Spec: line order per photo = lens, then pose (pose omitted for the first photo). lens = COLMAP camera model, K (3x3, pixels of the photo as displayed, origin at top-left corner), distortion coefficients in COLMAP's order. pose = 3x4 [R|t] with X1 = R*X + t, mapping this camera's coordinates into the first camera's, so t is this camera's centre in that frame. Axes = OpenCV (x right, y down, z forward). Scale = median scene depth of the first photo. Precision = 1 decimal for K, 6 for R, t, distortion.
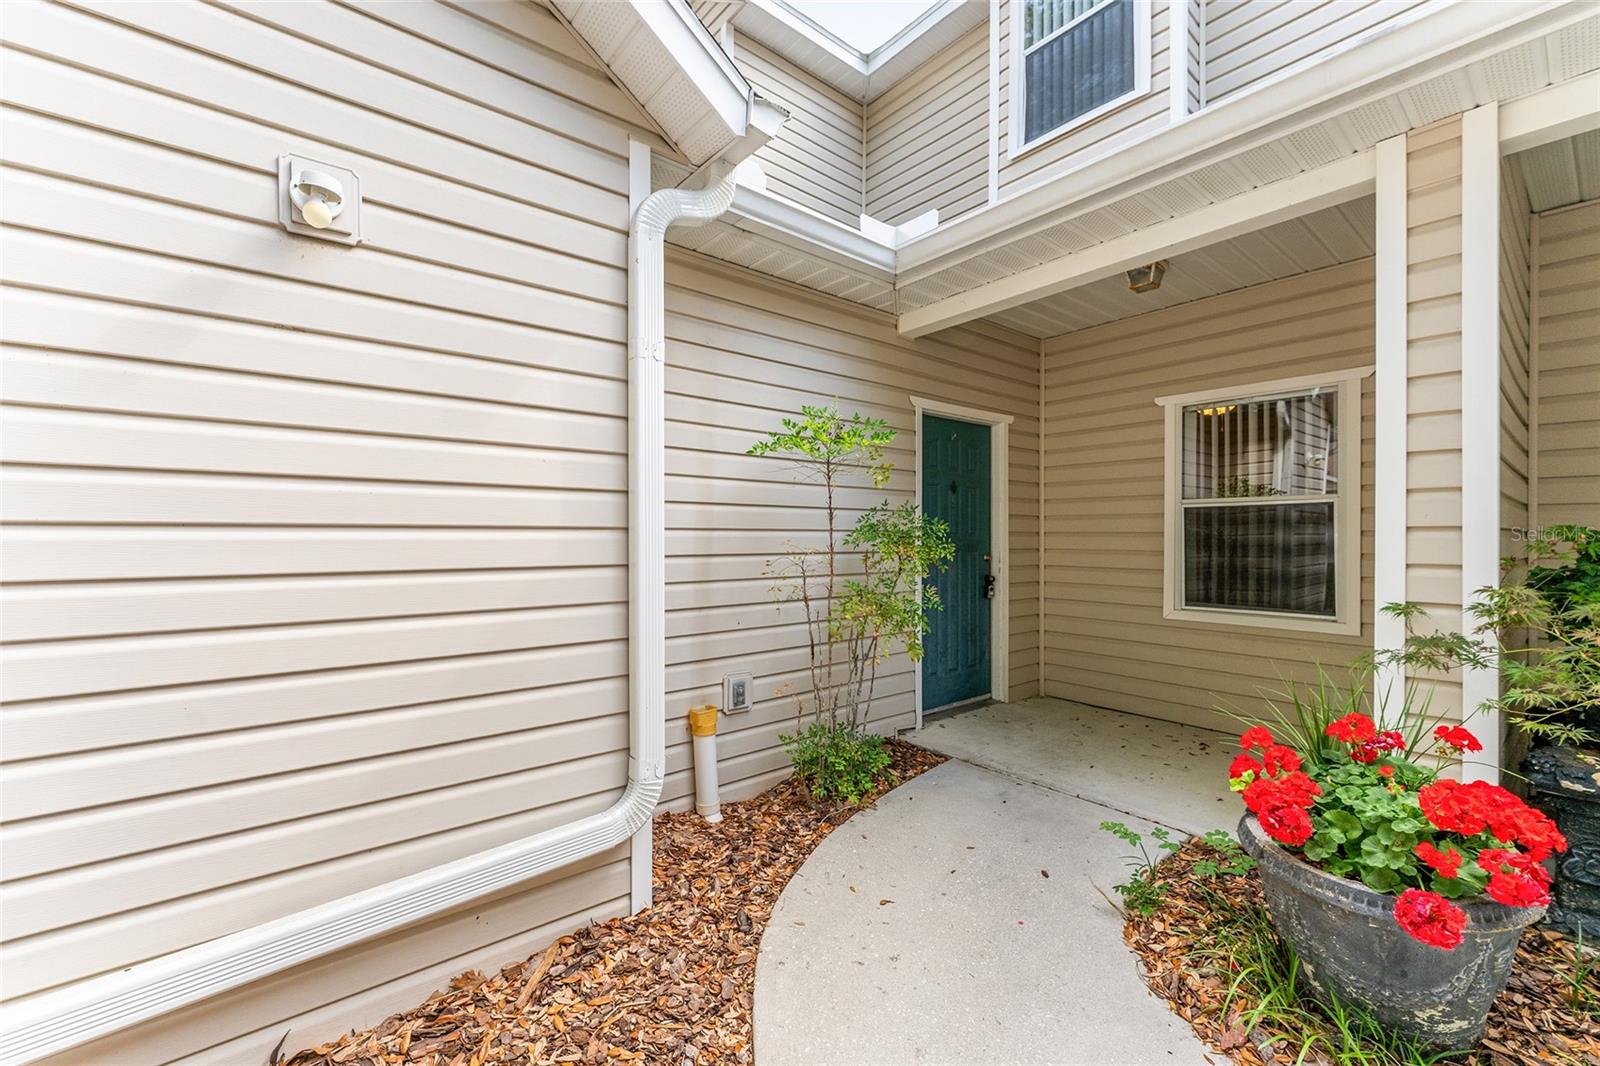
lens RADIAL K [[658.3, 0, 800.0], [0, 658.3, 533.0], [0, 0, 1]] dist [0.001242, 0.000007]
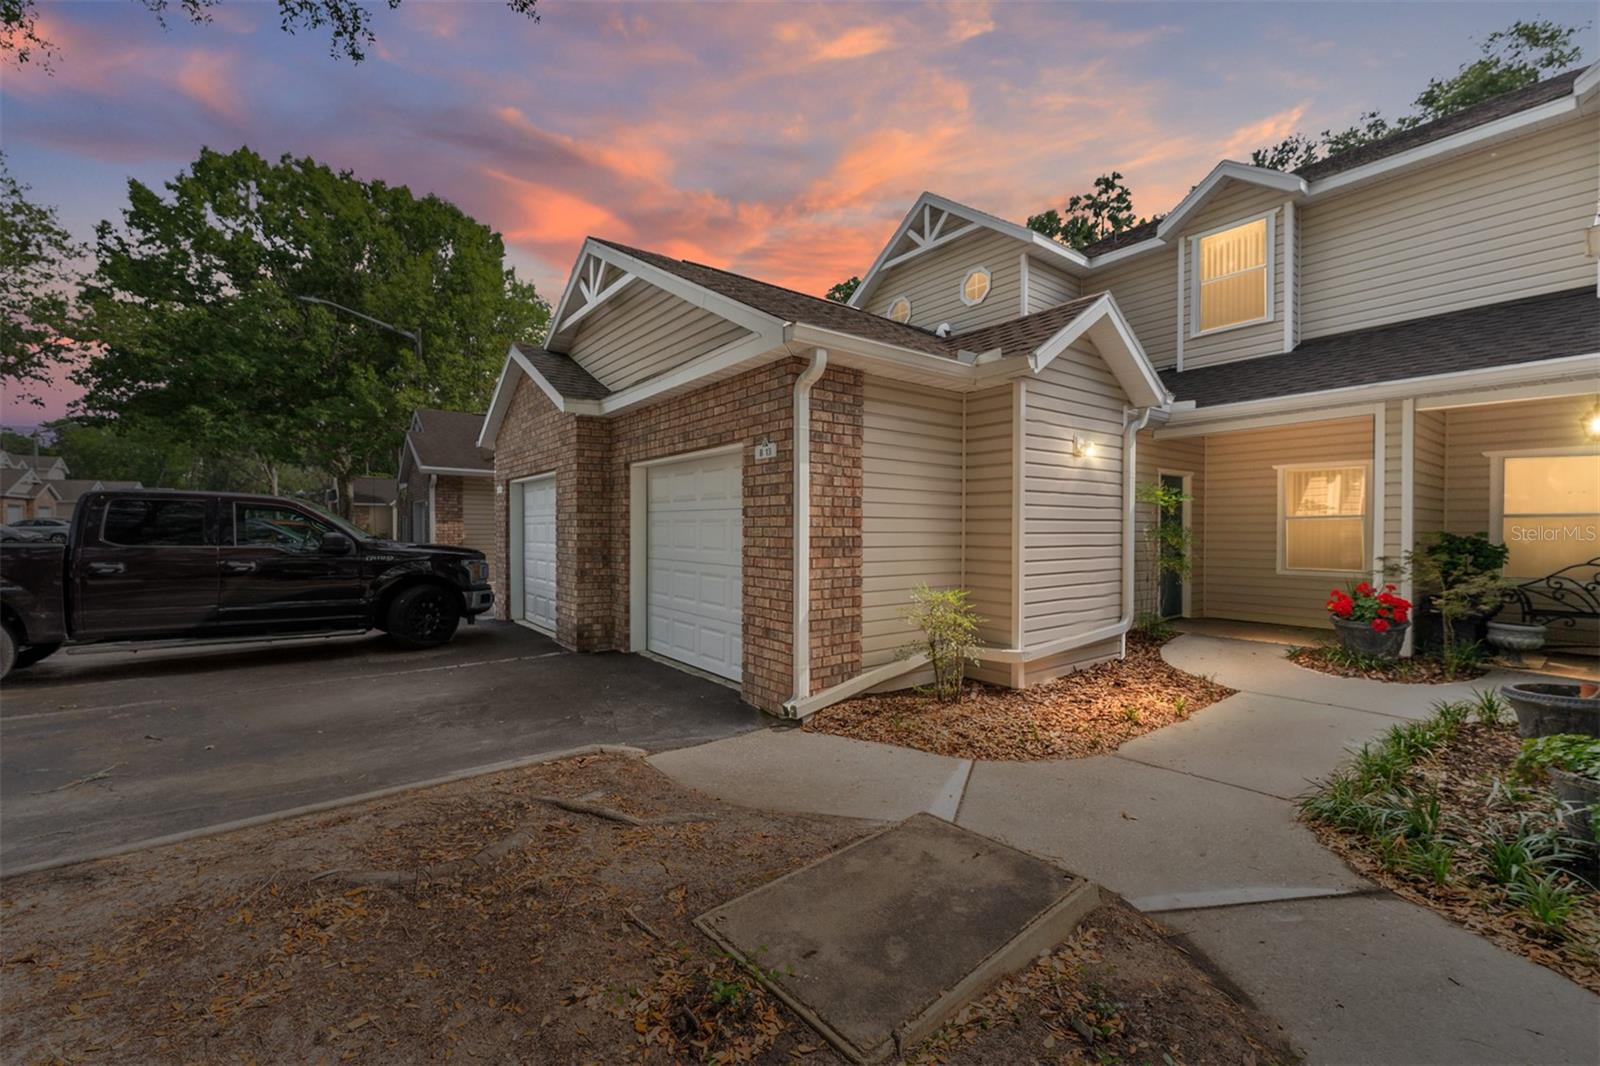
lens RADIAL K [[658.3, 0, 800.0], [0, 658.3, 533.0], [0, 0, 1]] dist [0.001242, 0.000007]
pose [[0.999312, -0.000397, -0.037078, -1.672109], [0.000680, 0.999971, 0.007626, -0.028841], [0.037074, -0.007645, 0.999283, -2.151832]]
